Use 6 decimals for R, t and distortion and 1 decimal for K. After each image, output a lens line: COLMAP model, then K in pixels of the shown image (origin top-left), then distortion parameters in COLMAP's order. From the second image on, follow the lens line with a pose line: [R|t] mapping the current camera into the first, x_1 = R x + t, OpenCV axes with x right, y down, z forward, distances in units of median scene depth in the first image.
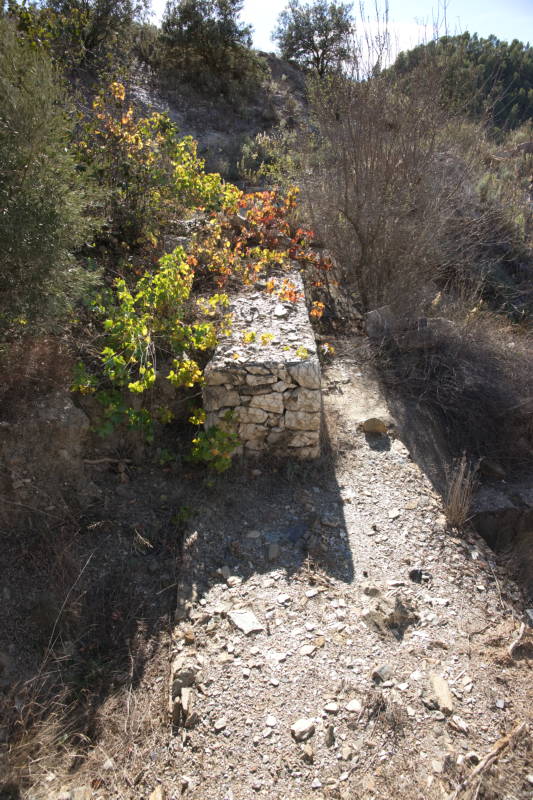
lens RADIAL K [[565.9, 0, 266.9], [0, 565.9, 398.5], [0, 0, 1]] dist [0.002314, 0.013314]
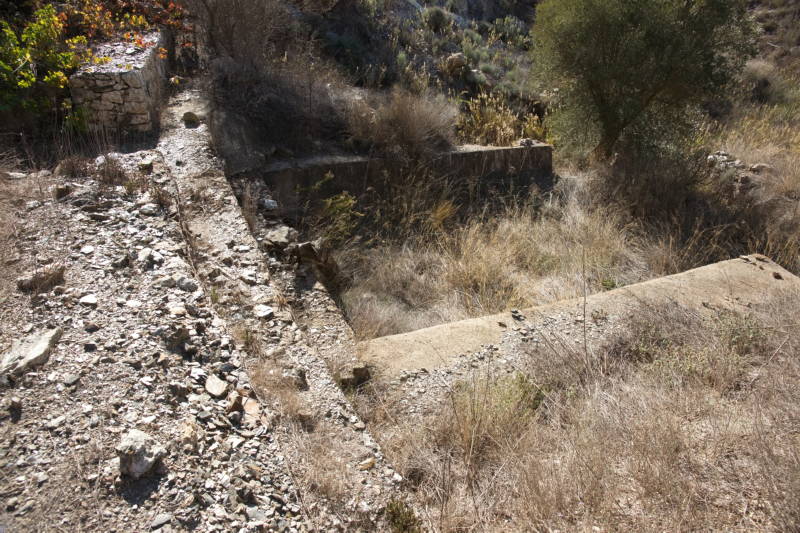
lens RADIAL K [[565.9, 0, 401.2], [0, 565.9, 268.4], [0, 0, 1]] dist [0.002314, 0.013314]
pose [[0.965465, -0.090844, 0.244183, 0.354233], [0.061239, 0.990110, 0.126222, 0.334000], [-0.253235, -0.106909, 0.961479, -0.892160]]
